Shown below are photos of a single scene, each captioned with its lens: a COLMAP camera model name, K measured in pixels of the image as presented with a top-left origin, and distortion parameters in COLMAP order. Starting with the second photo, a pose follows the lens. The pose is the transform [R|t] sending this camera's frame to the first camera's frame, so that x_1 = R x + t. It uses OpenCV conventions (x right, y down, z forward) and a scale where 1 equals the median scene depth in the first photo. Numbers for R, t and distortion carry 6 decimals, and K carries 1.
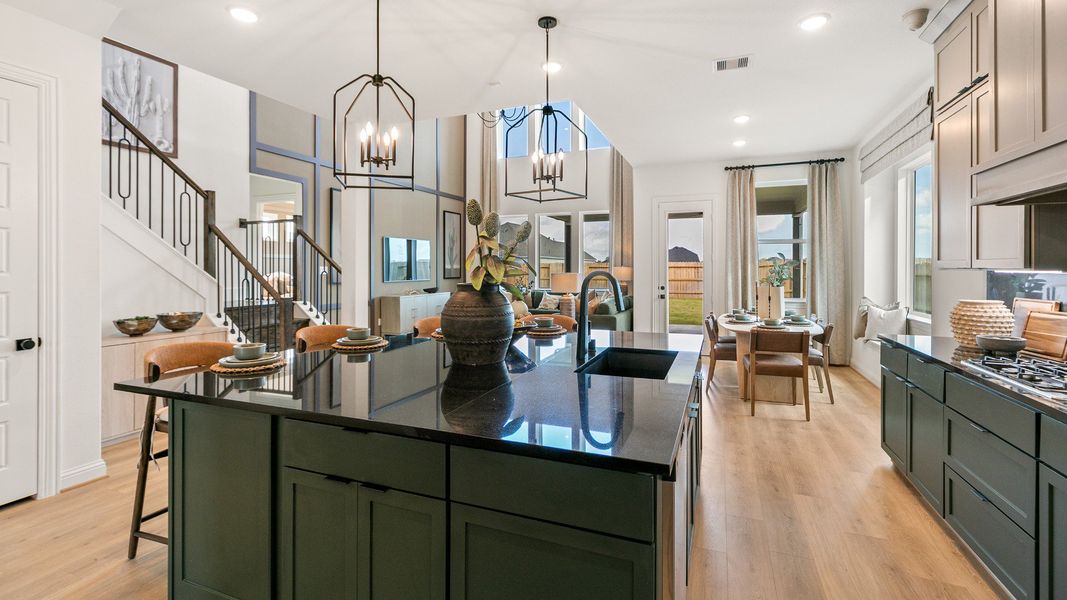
lens RADIAL K [[483.4, 0, 521.2], [0, 483.4, 270.2], [0, 0, 1]] dist [-0.003933, -0.001480]
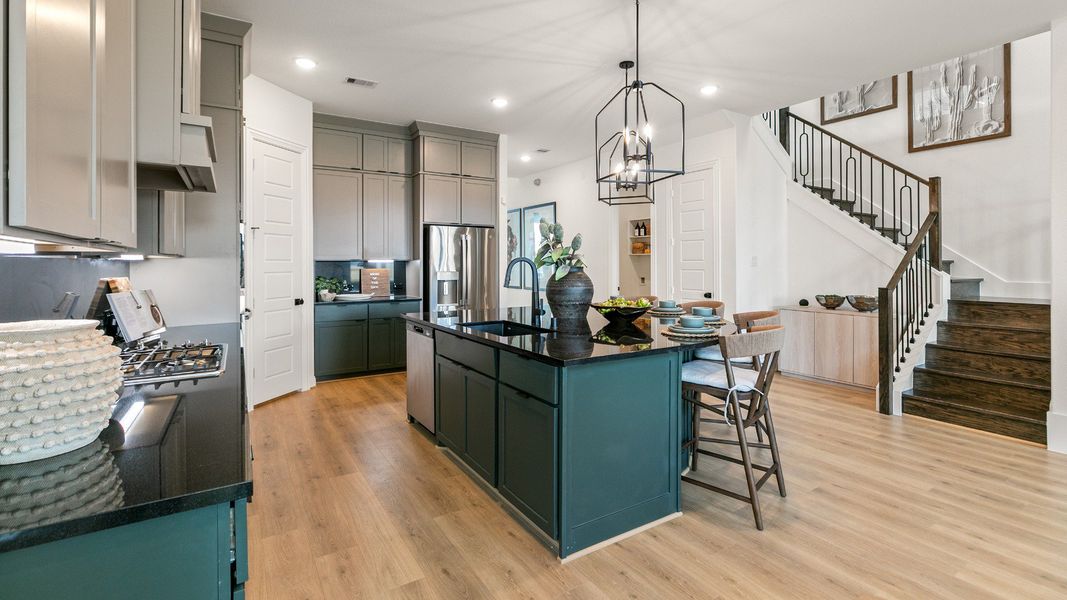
lens RADIAL K [[483.4, 0, 531.6], [0, 483.4, 260.2], [0, 0, 1]] dist [-0.003933, -0.001480]
pose [[-0.589525, -0.001171, -0.807749, 0.866729], [-0.000542, 0.999999, -0.001054, 0.005869], [0.807750, -0.000183, -0.589525, 1.285671]]
